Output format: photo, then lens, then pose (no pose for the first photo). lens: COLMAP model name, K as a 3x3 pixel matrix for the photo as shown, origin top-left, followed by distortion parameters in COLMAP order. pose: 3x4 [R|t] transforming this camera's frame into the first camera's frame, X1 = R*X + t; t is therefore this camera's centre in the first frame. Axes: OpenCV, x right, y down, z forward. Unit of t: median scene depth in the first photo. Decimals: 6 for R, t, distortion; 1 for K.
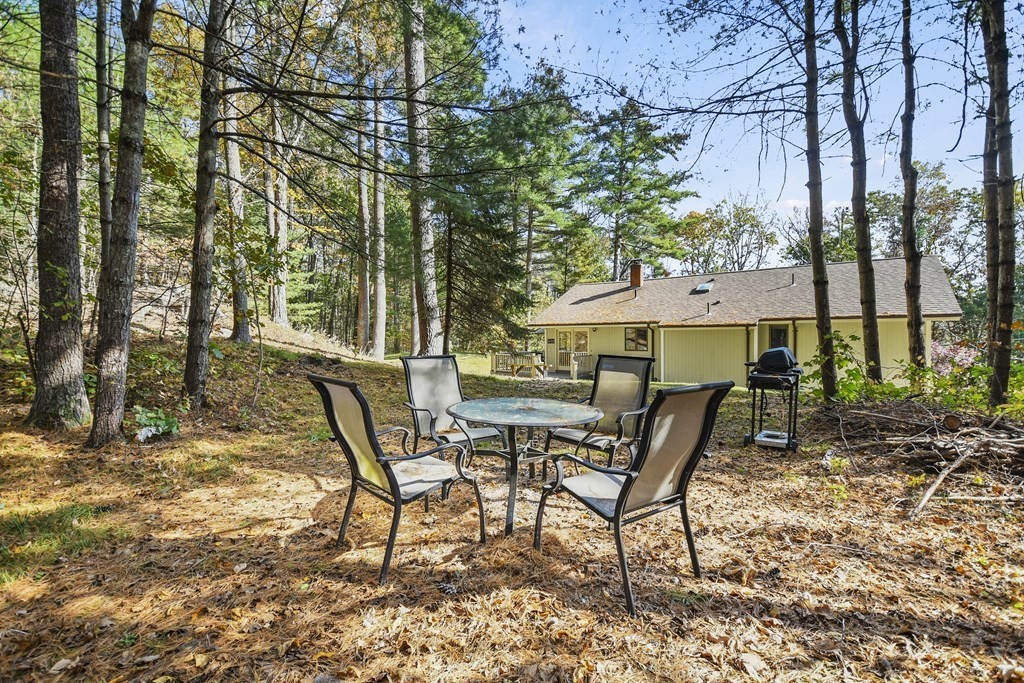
lens RADIAL K [[453.0, 0, 512.0], [0, 453.0, 345.5], [0, 0, 1]] dist [-0.021314, -0.000848]
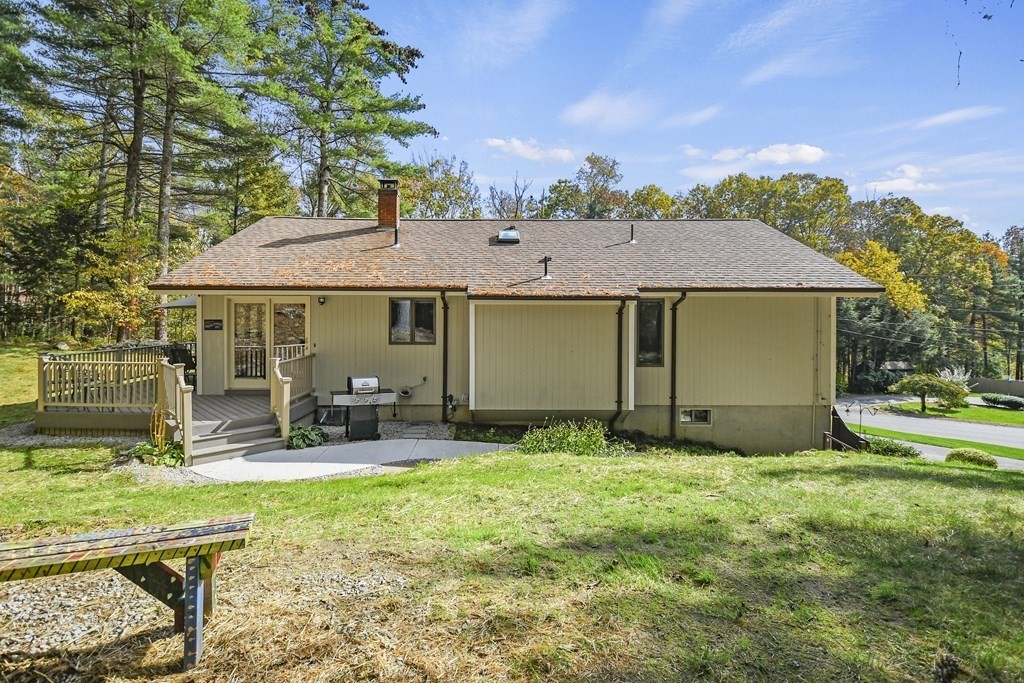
lens RADIAL K [[443.2, 0, 512.4], [0, 443.2, 324.9], [0, 0, 1]] dist [-0.000430, -0.000224]
pose [[0.775461, -0.014567, 0.631227, 0.042321], [0.003231, 0.999812, 0.019103, -0.017648], [-0.631387, -0.012774, 0.775363, 0.519505]]
